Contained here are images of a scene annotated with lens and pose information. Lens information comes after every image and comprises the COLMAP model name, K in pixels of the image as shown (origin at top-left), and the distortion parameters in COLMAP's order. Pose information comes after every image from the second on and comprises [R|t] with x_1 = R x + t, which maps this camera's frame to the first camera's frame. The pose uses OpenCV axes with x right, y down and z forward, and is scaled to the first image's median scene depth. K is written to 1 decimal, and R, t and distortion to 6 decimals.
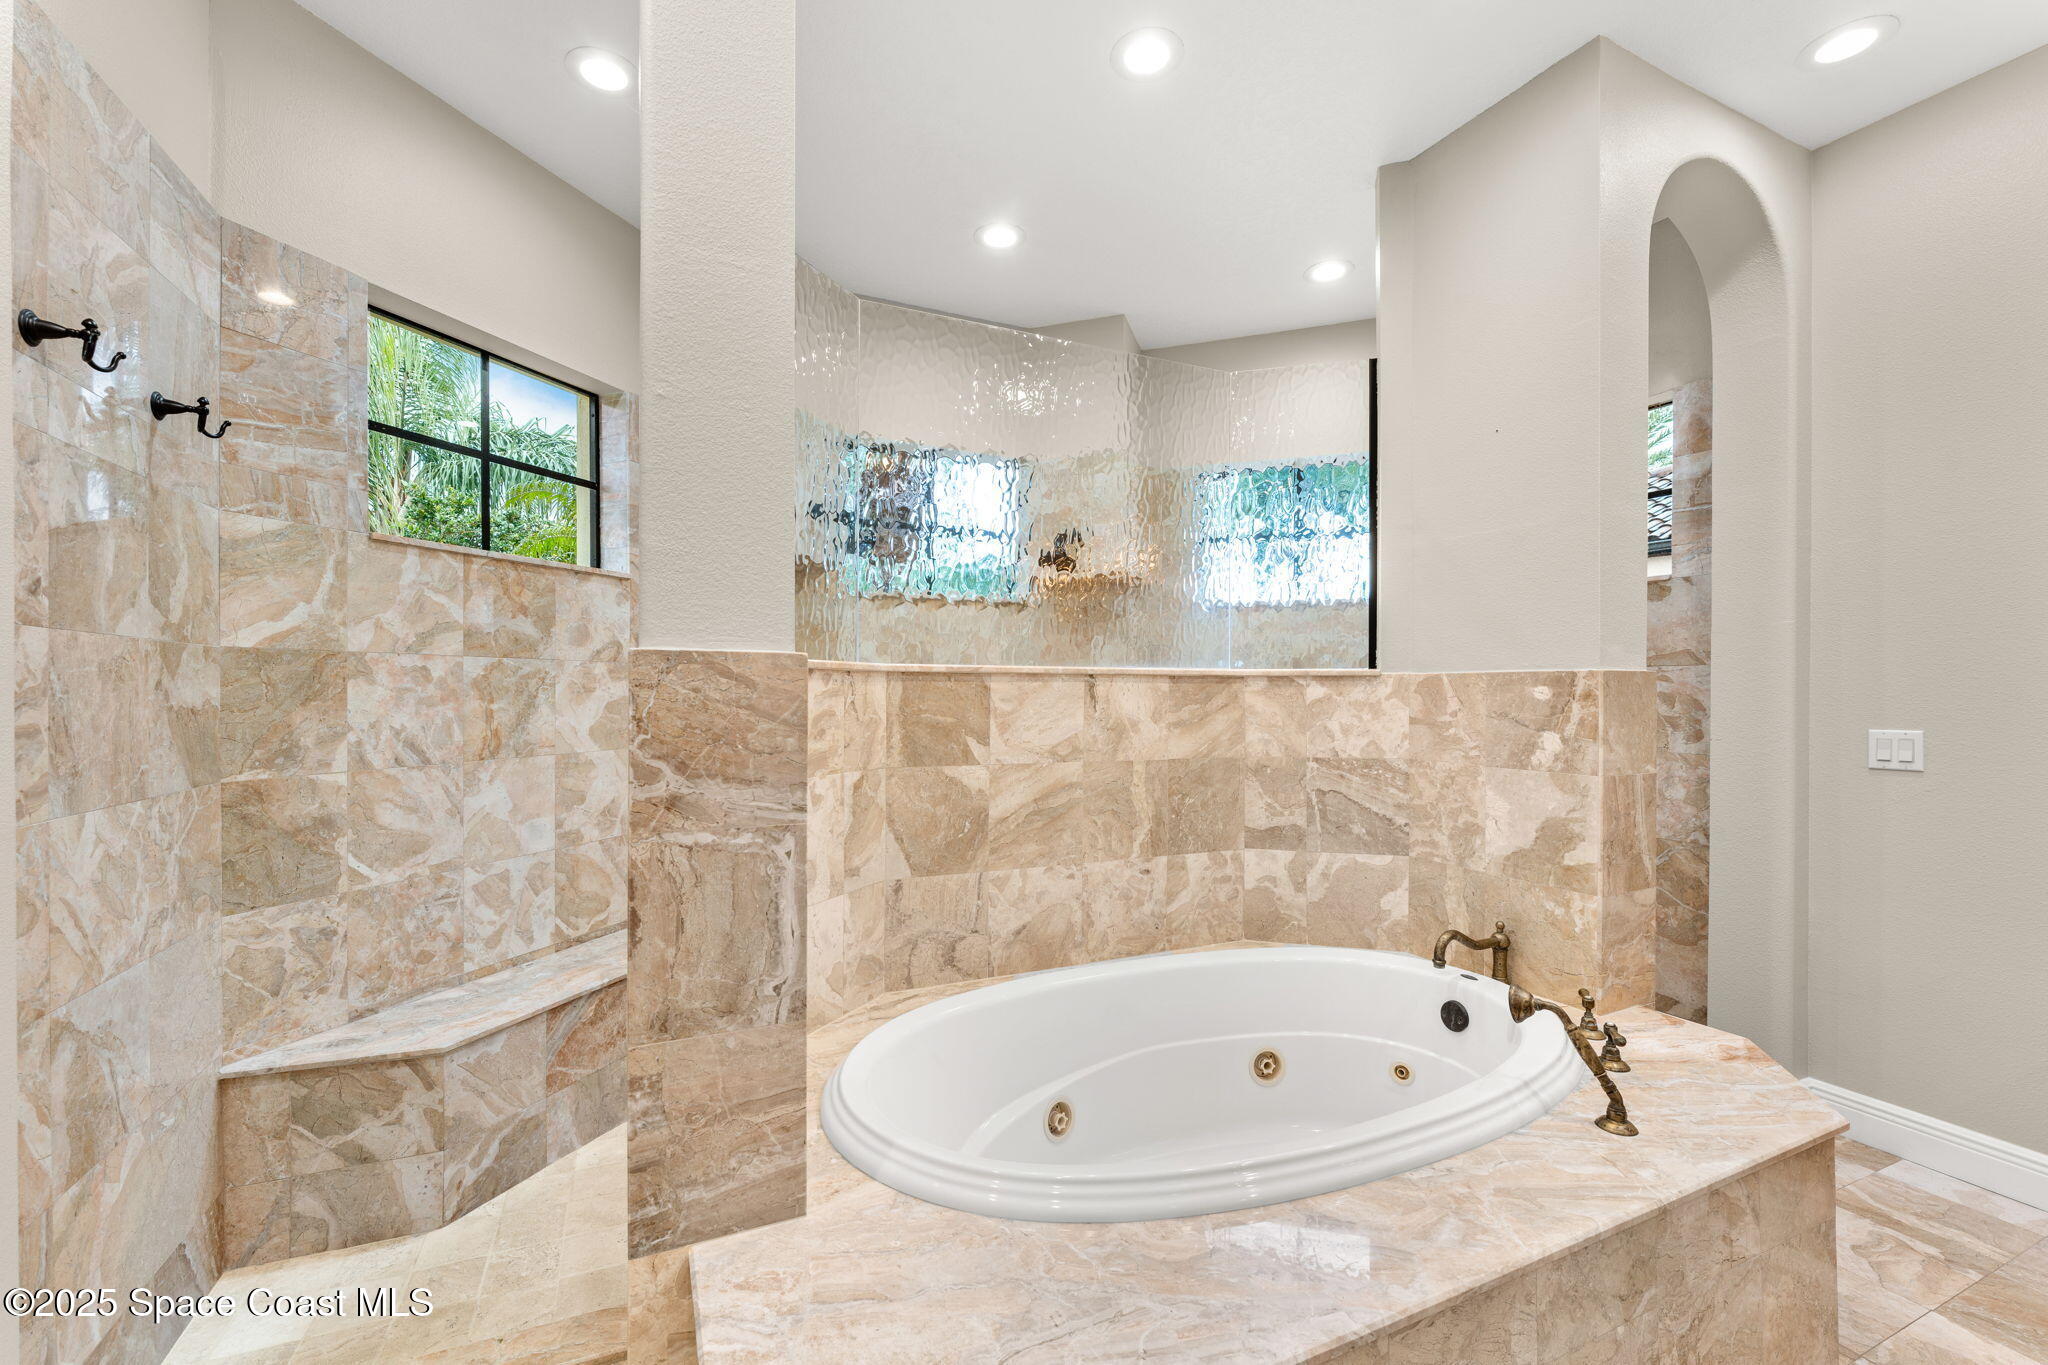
lens RADIAL K [[839.6, 0, 1022.4], [0, 839.6, 691.7], [0, 0, 1]] dist [-0.004426, -0.000079]
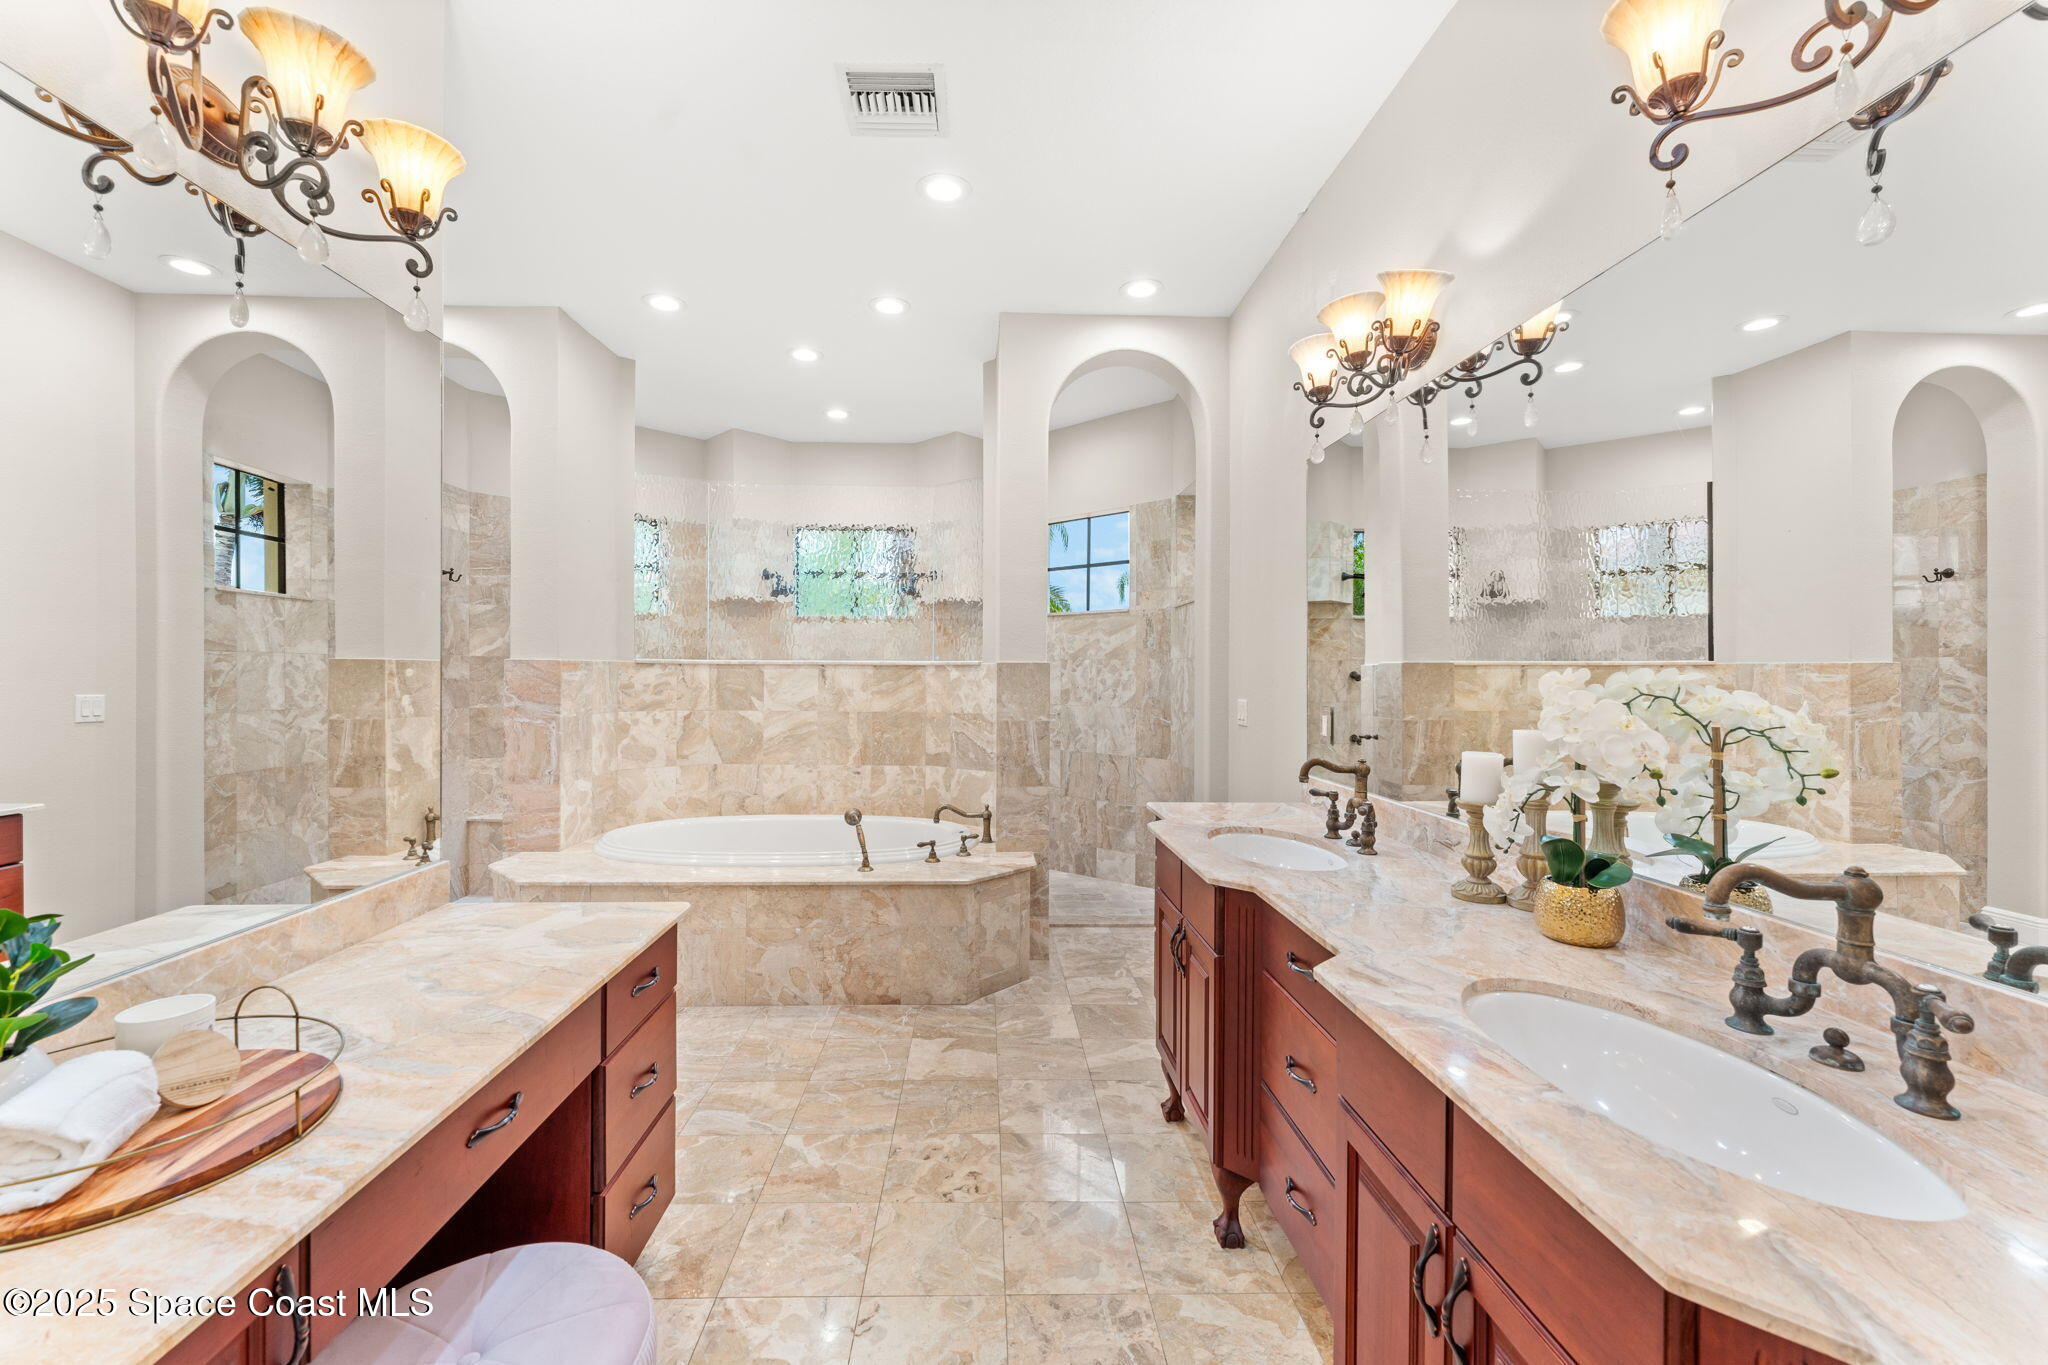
lens RADIAL K [[818.1, 0, 1006.1], [0, 818.1, 670.5], [0, 0, 1]] dist [0.000729, 0.000034]
pose [[0.923468, -0.000115, -0.383675, 1.221489], [-0.002716, 0.999973, -0.006837, 0.003653], [0.383665, 0.007356, 0.923443, -0.559849]]
